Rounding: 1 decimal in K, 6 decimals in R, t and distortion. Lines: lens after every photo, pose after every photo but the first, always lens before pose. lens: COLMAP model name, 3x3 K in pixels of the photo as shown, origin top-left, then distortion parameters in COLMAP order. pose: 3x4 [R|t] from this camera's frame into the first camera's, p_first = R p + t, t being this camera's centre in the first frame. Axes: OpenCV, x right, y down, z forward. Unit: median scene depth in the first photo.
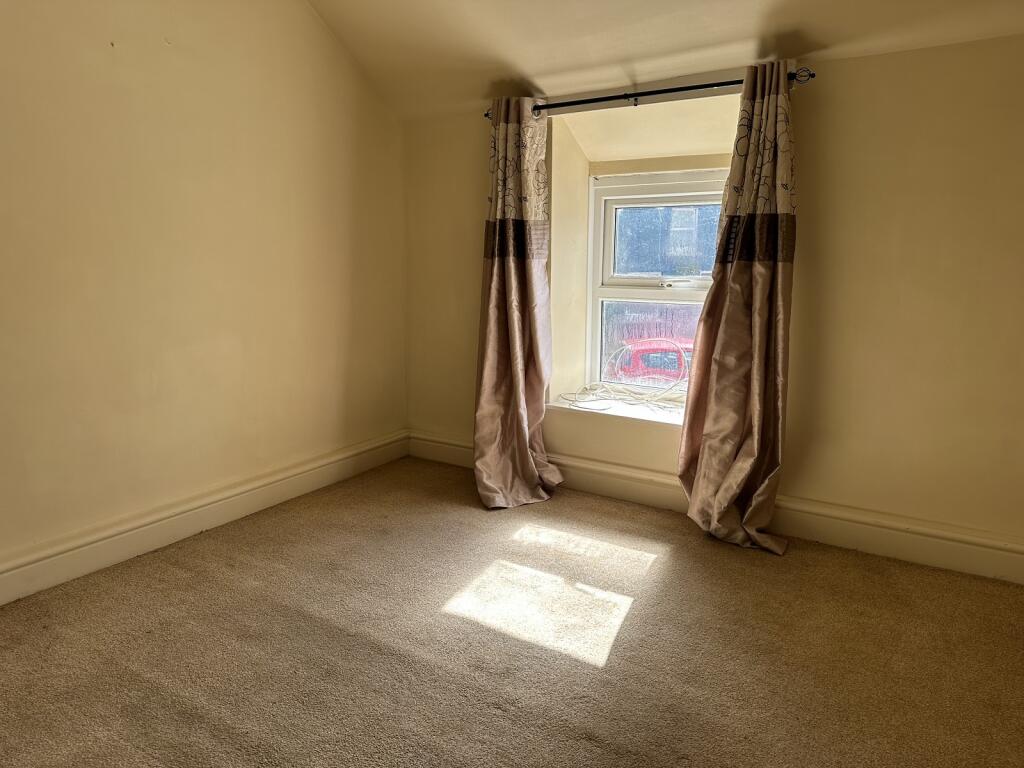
lens RADIAL K [[713.4, 0, 502.7], [0, 713.4, 389.0], [0, 0, 1]] dist [0.172994, -0.300212]
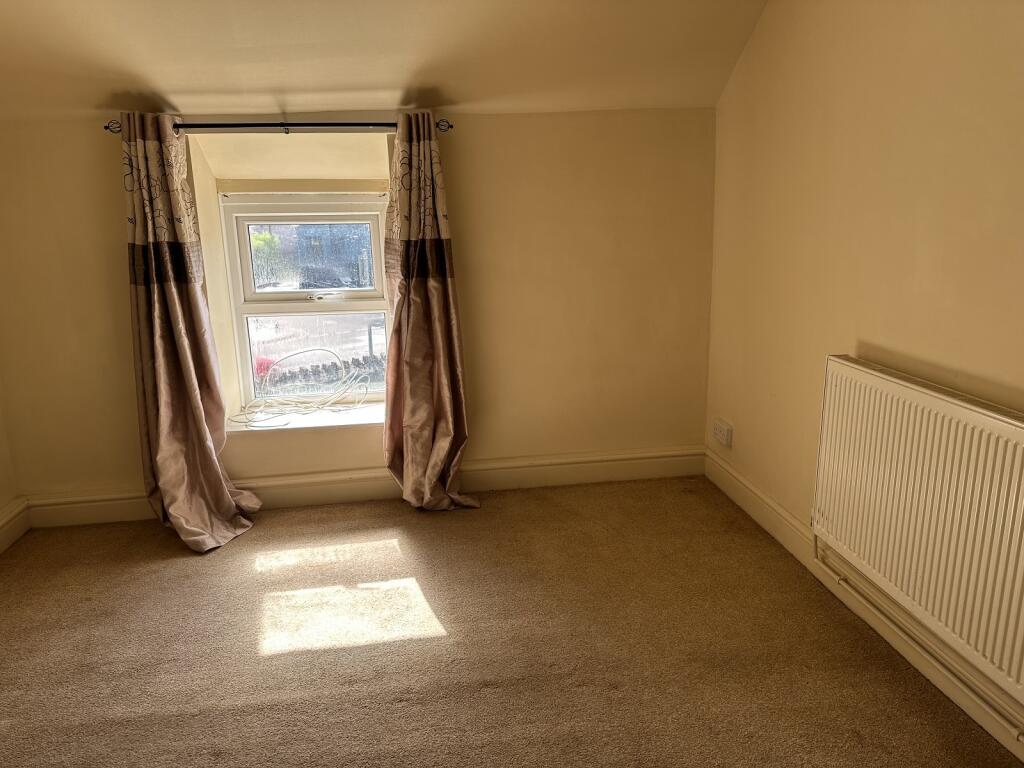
lens RADIAL K [[713.4, 0, 502.7], [0, 713.4, 389.0], [0, 0, 1]] dist [0.172994, -0.300212]
pose [[0.744600, -0.169440, 0.645648, -0.338951], [0.158242, 0.984481, 0.075867, -0.059288], [-0.648484, 0.045678, 0.759857, 0.018529]]
